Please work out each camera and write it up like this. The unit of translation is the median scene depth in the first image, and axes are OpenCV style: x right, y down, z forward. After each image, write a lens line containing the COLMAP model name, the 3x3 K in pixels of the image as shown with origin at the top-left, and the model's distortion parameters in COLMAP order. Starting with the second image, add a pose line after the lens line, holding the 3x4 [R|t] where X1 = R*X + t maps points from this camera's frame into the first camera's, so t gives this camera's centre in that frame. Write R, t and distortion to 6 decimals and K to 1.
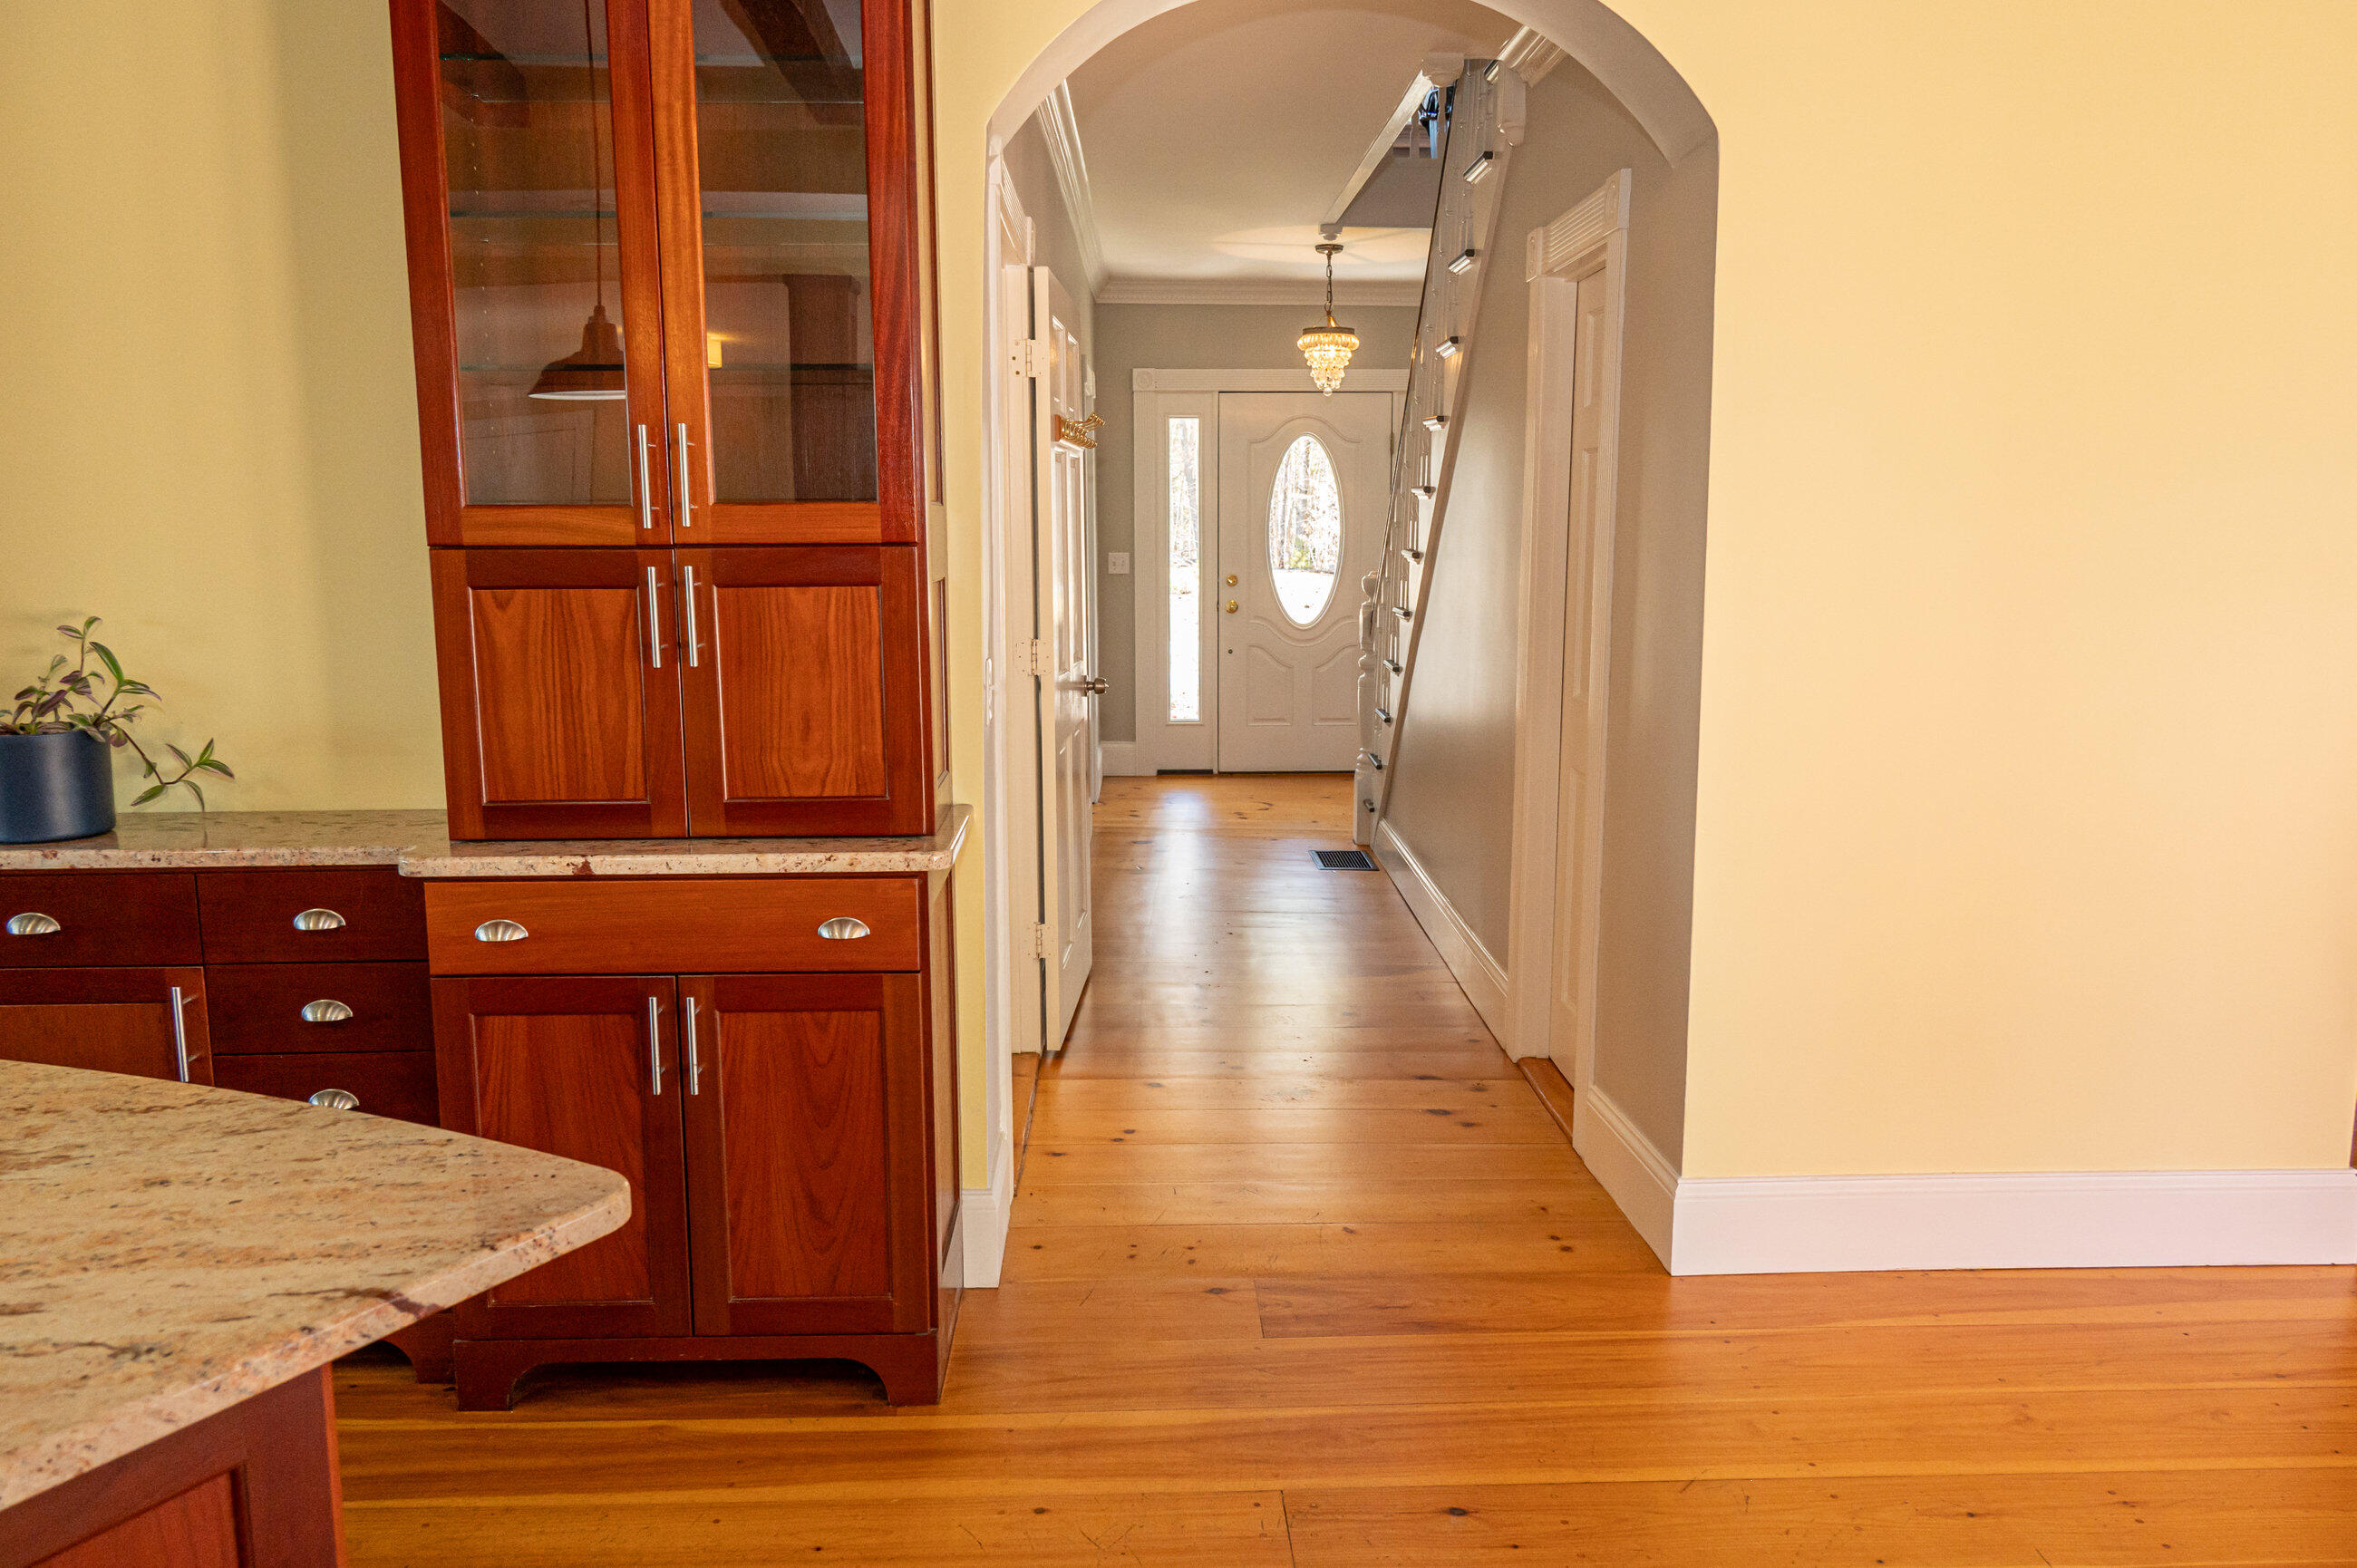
lens RADIAL K [[1660.1, 0, 1190.9], [0, 1660.1, 791.6], [0, 0, 1]] dist [-0.012628, 0.007154]
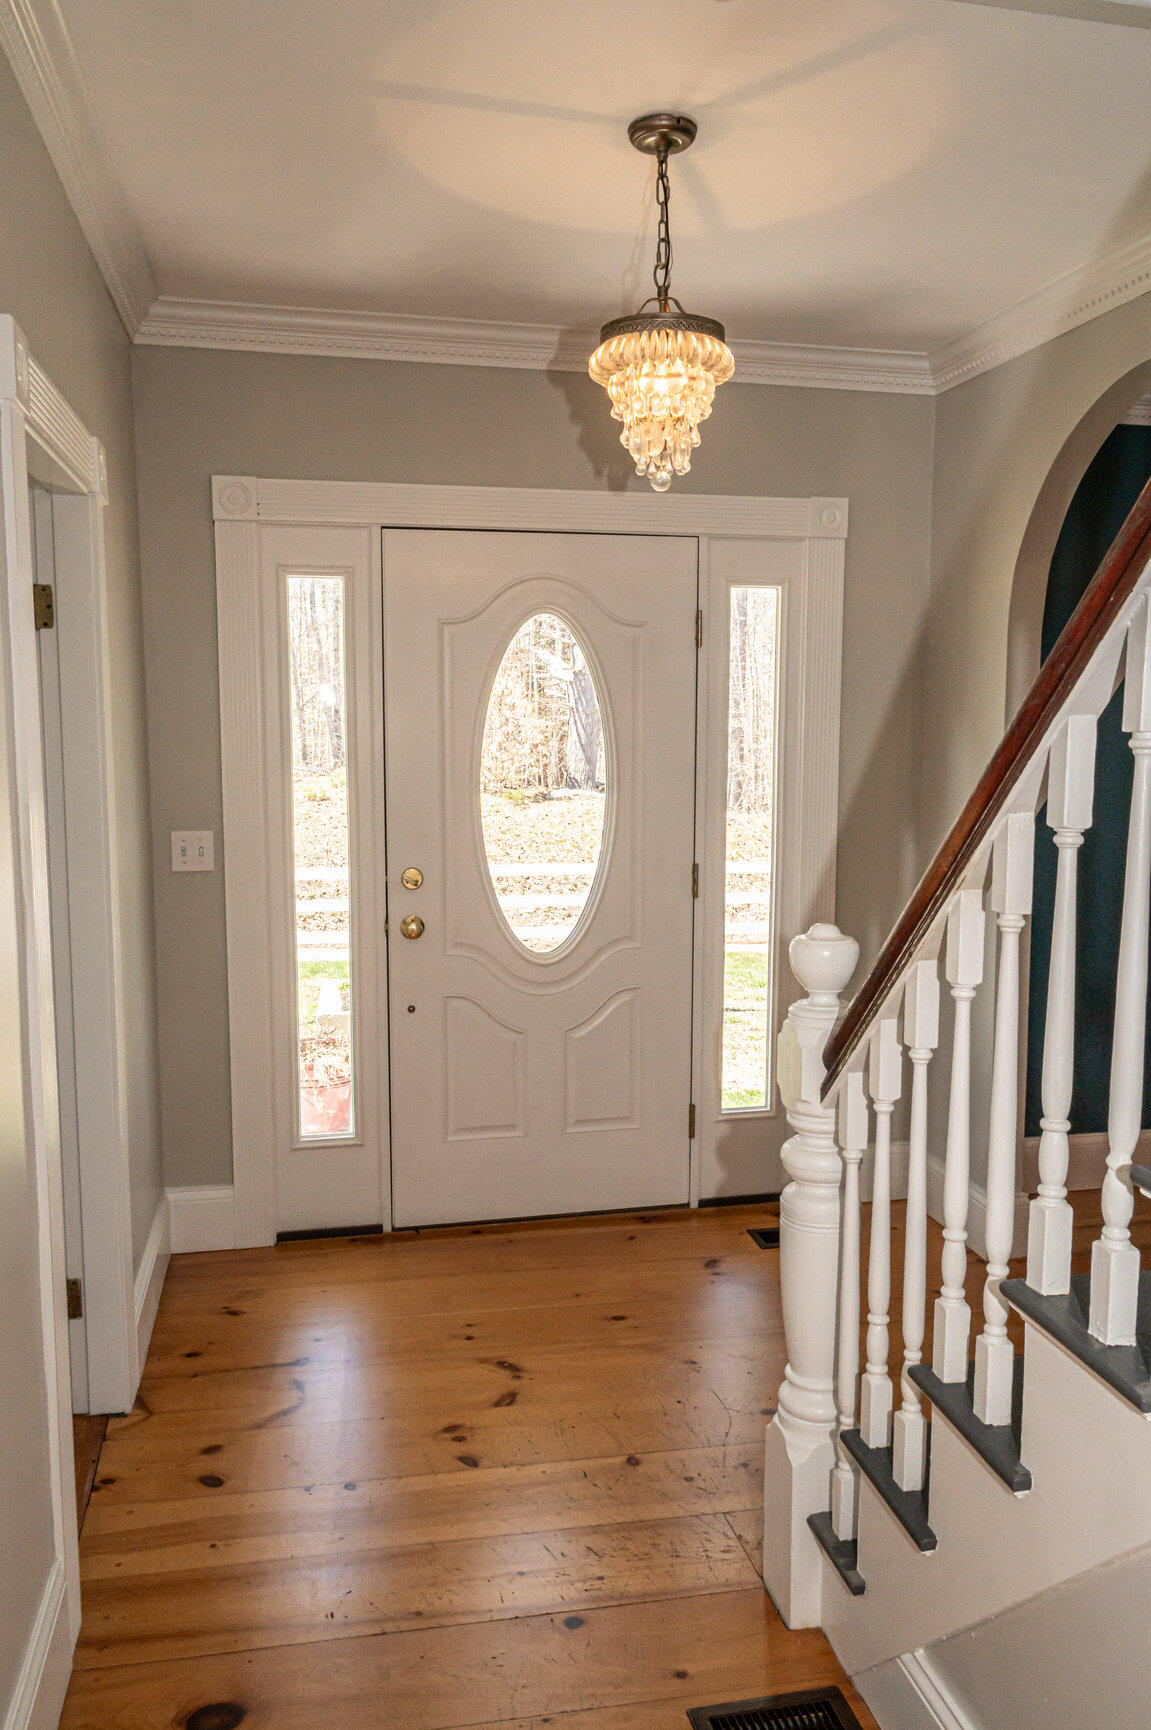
lens RADIAL K [[1344.5, 0, 573.8], [0, 1344.5, 864.9], [0, 0, 1]] dist [0.007495, 0.001298]
pose [[0.983810, -0.018773, 0.178230, -0.001079], [0.029891, 0.997757, -0.059902, -0.105123], [-0.176705, 0.064260, 0.982164, 0.569899]]
